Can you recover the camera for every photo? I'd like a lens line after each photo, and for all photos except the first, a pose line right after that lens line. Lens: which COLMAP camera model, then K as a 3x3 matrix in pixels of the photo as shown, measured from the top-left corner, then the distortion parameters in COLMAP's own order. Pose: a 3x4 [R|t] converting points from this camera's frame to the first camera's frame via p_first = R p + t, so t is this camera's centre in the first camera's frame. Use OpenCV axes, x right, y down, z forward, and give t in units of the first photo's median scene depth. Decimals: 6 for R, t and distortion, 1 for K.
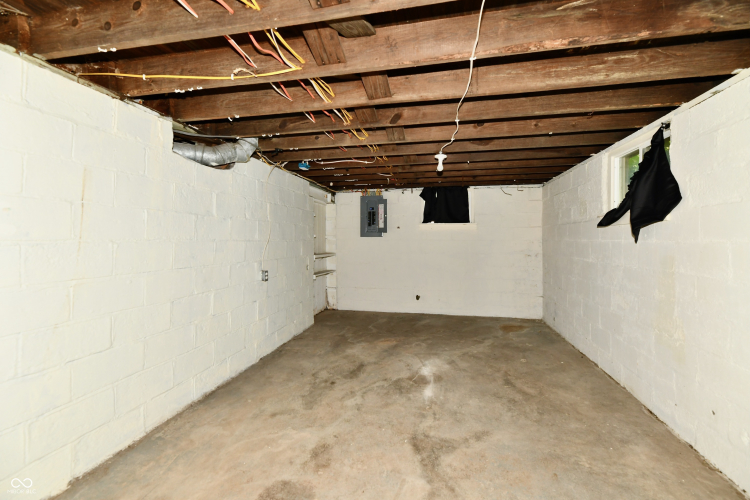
lens RADIAL K [[309.7, 0, 373.1], [0, 309.7, 239.4], [0, 0, 1]] dist [-0.002425, -0.000752]
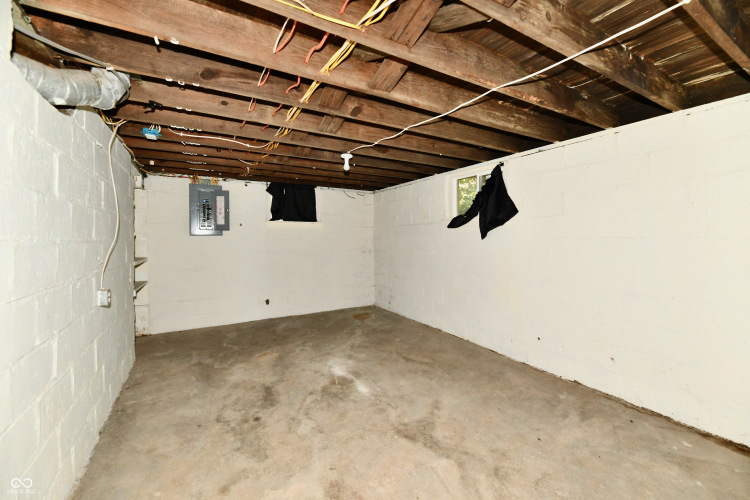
lens RADIAL K [[309.7, 0, 373.1], [0, 309.7, 239.4], [0, 0, 1]] dist [-0.002425, -0.000752]
pose [[0.740922, -0.007534, 0.671549, -0.439006], [0.004917, 0.999971, 0.005794, -0.000769], [-0.671573, -0.000991, 0.740938, 0.211480]]
